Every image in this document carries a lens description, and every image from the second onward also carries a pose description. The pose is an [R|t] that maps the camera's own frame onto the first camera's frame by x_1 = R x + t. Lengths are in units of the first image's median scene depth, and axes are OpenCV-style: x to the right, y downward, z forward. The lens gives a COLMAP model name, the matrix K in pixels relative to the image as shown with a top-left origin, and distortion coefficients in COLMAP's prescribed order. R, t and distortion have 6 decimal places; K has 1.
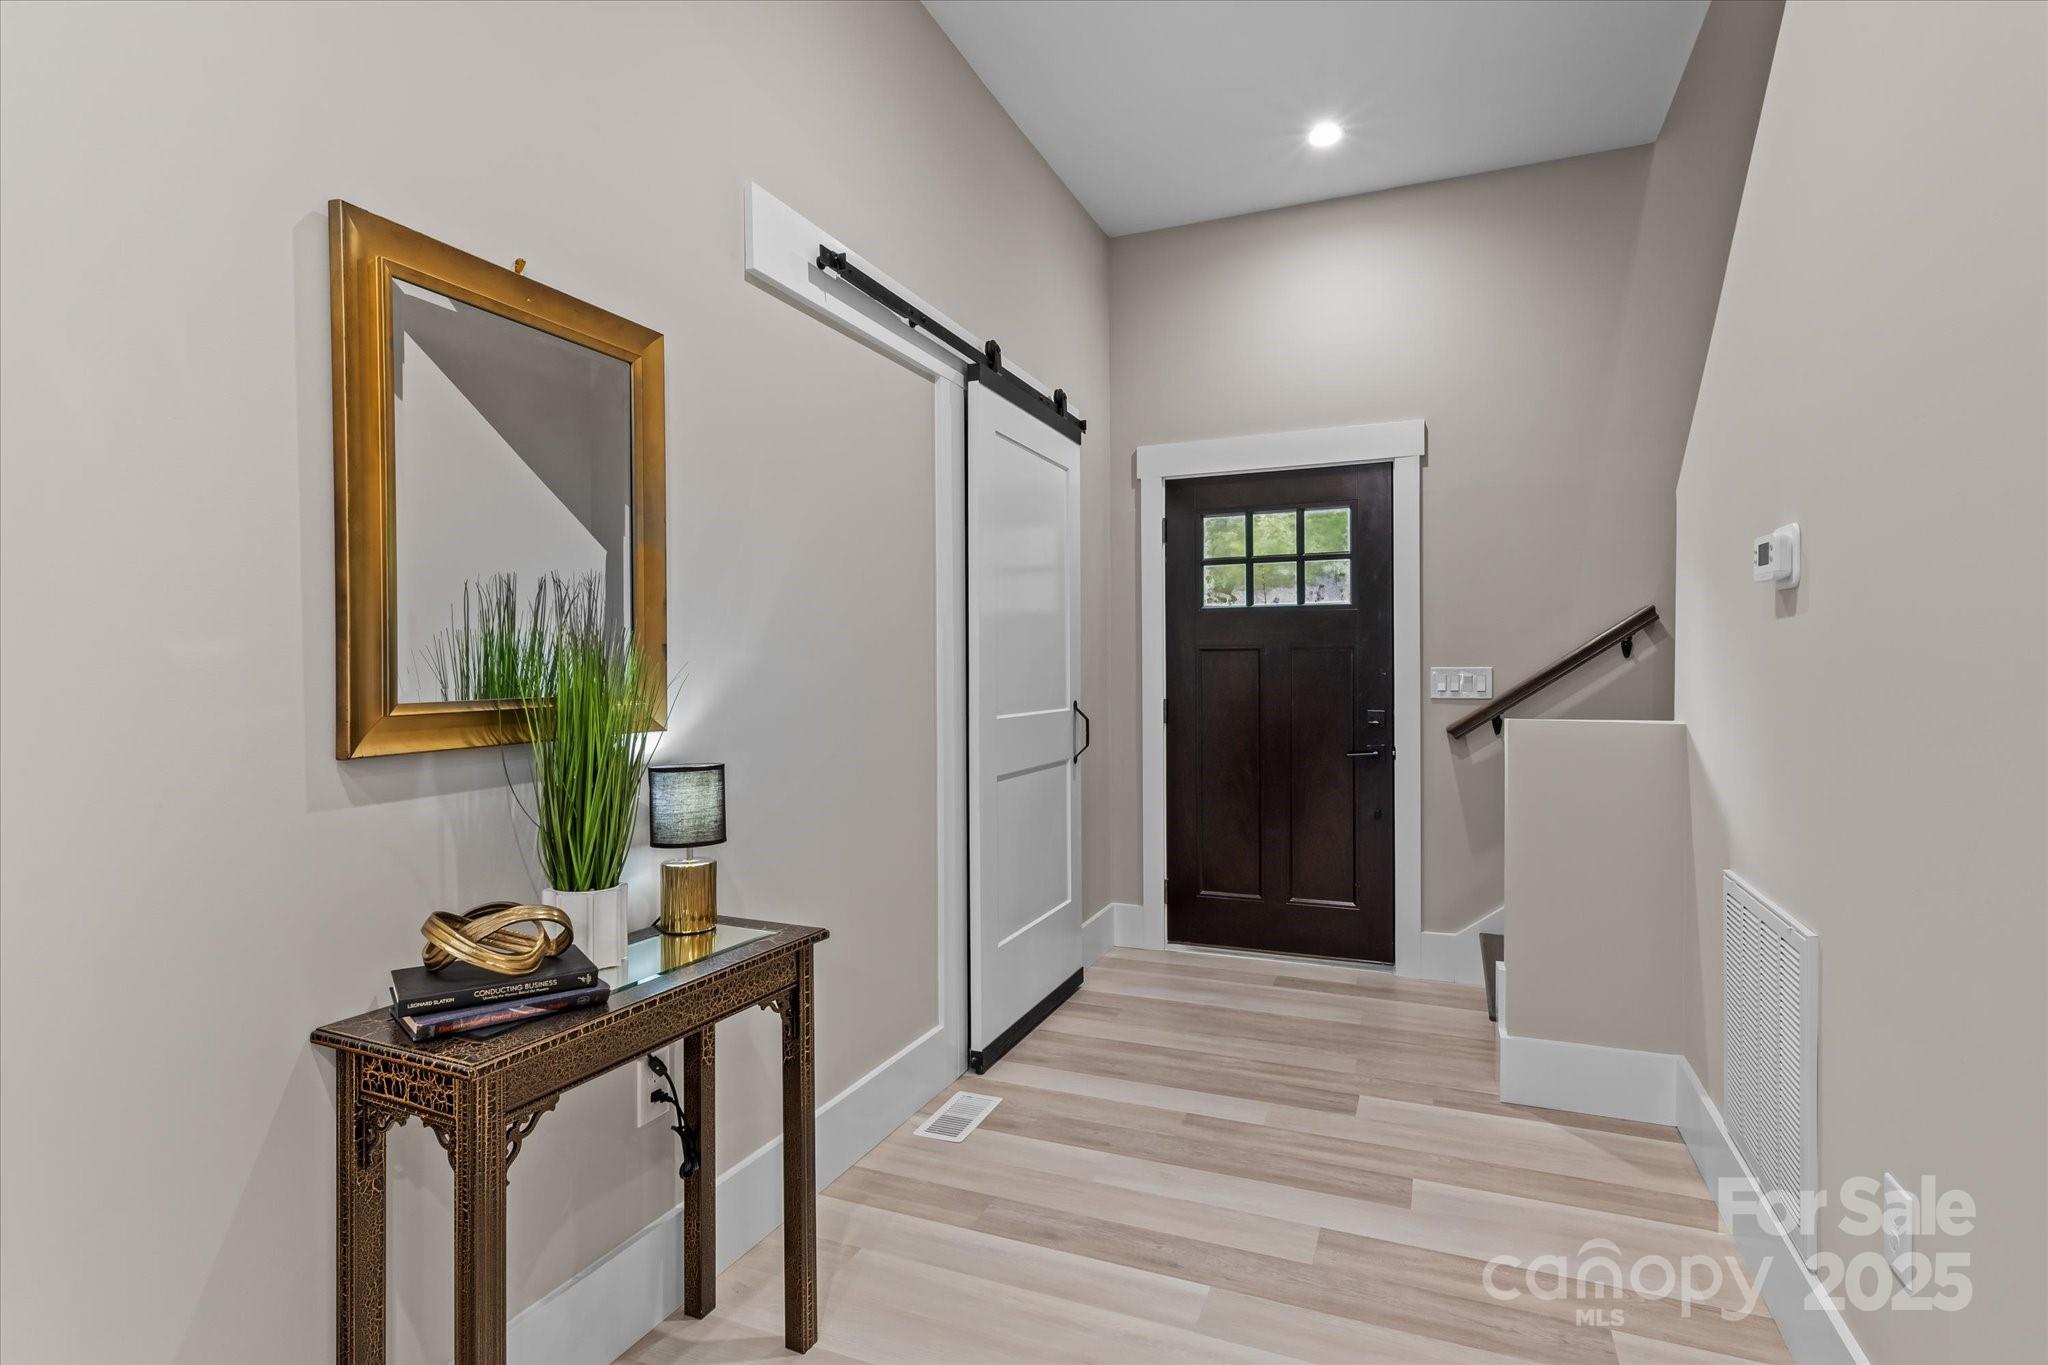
lens RADIAL K [[993.6, 0, 1024.0], [0, 993.6, 682.5], [0, 0, 1]] dist [-0.001240, -0.000408]
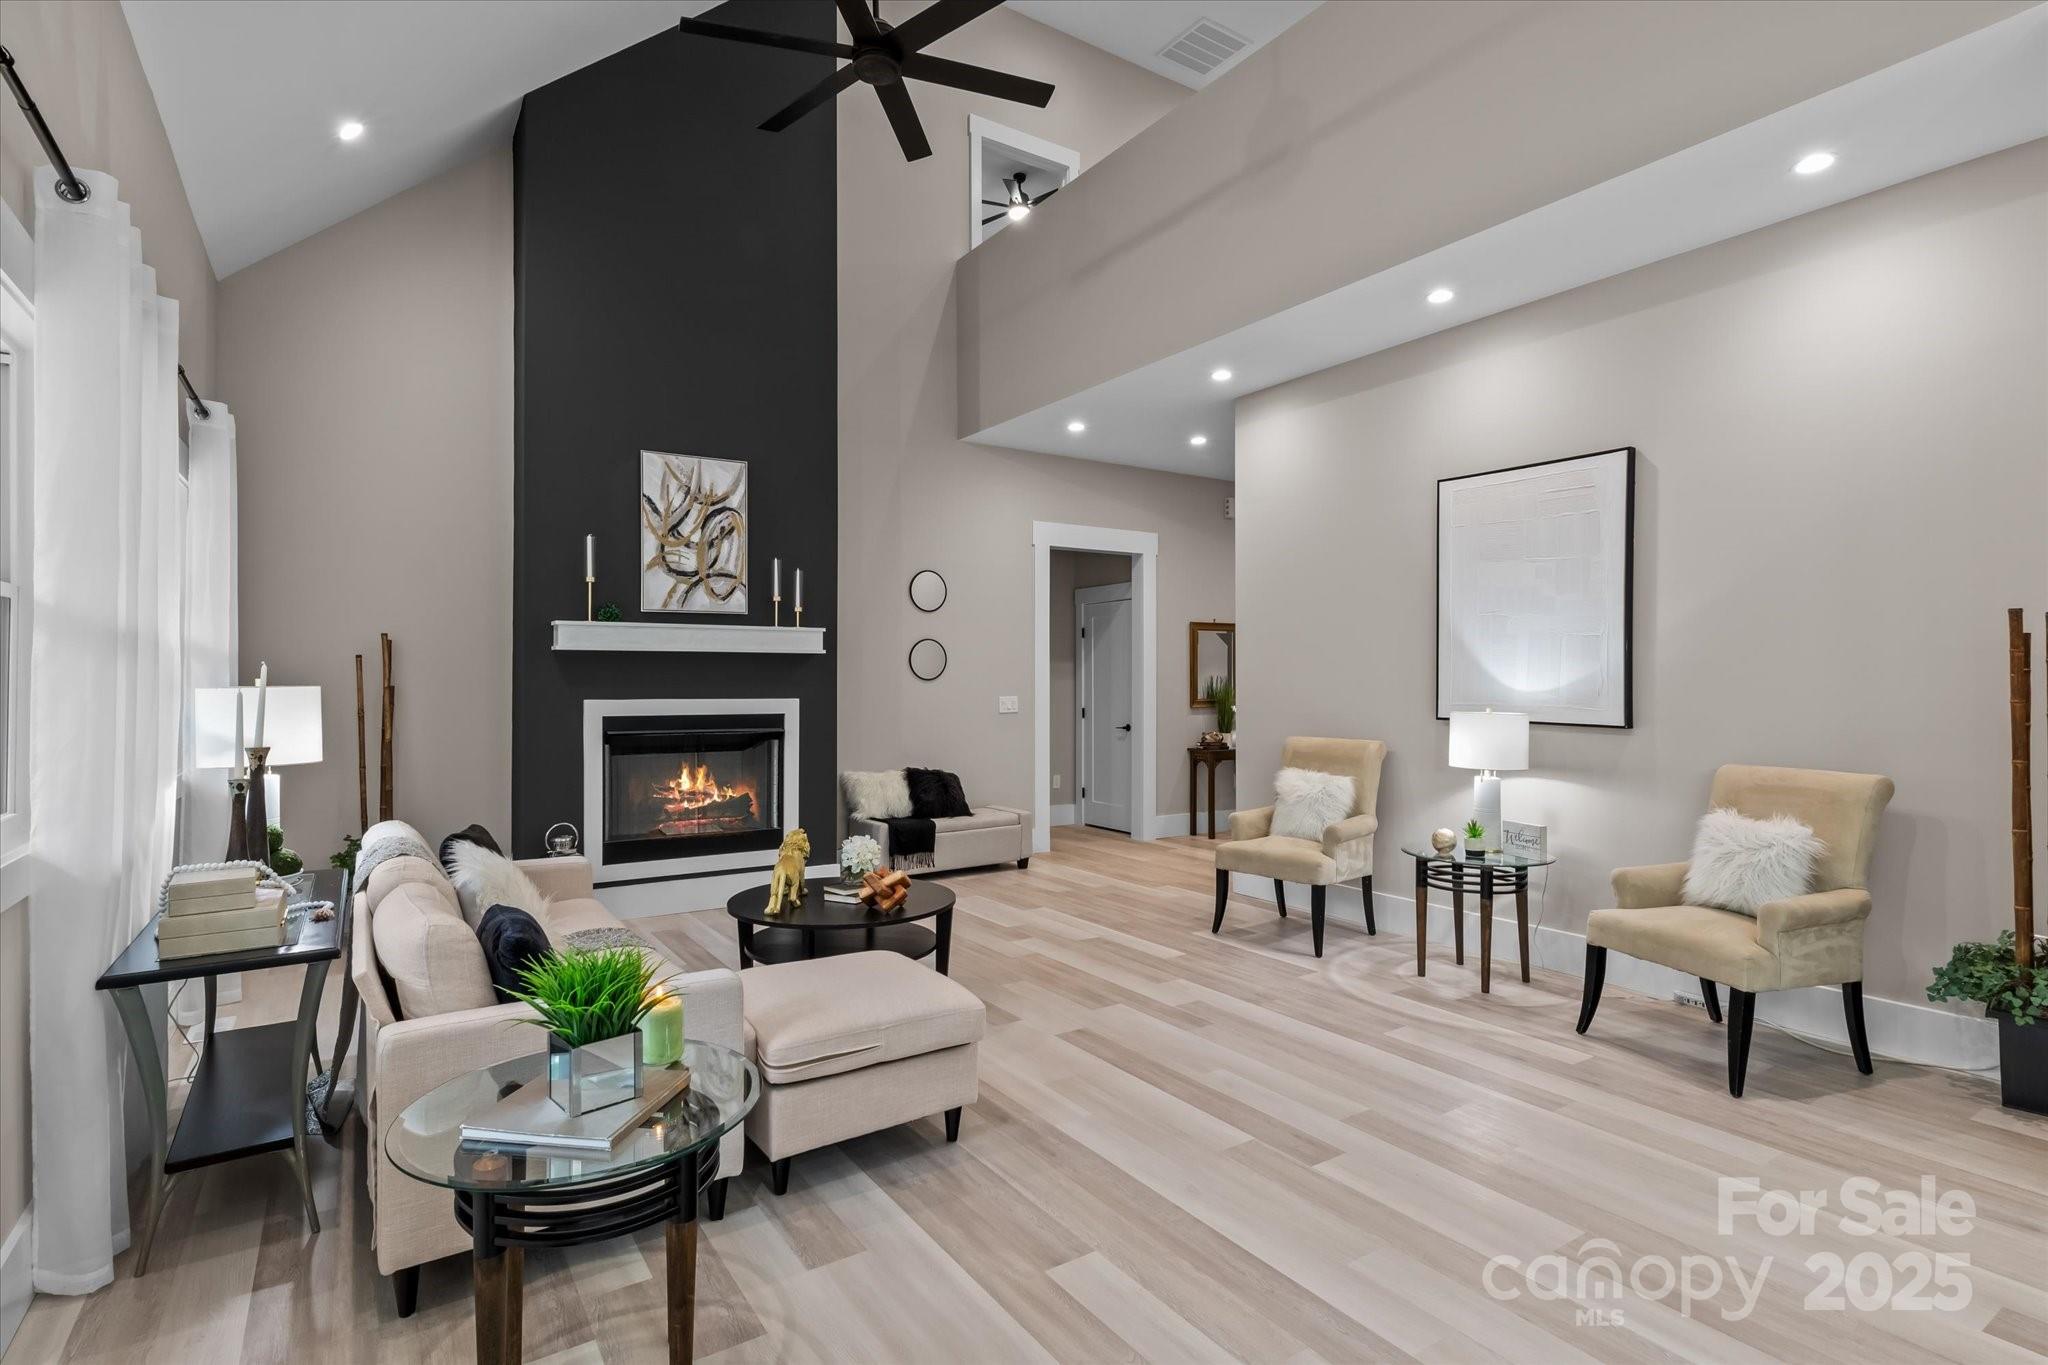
lens RADIAL K [[993.6, 0, 1024.0], [0, 993.6, 682.5], [0, 0, 1]] dist [-0.001240, -0.000408]
pose [[0.843521, -0.007748, -0.537040, 1.704152], [0.001565, 0.999927, -0.011968, -0.007967], [0.537093, 0.009255, 0.843472, -4.596907]]
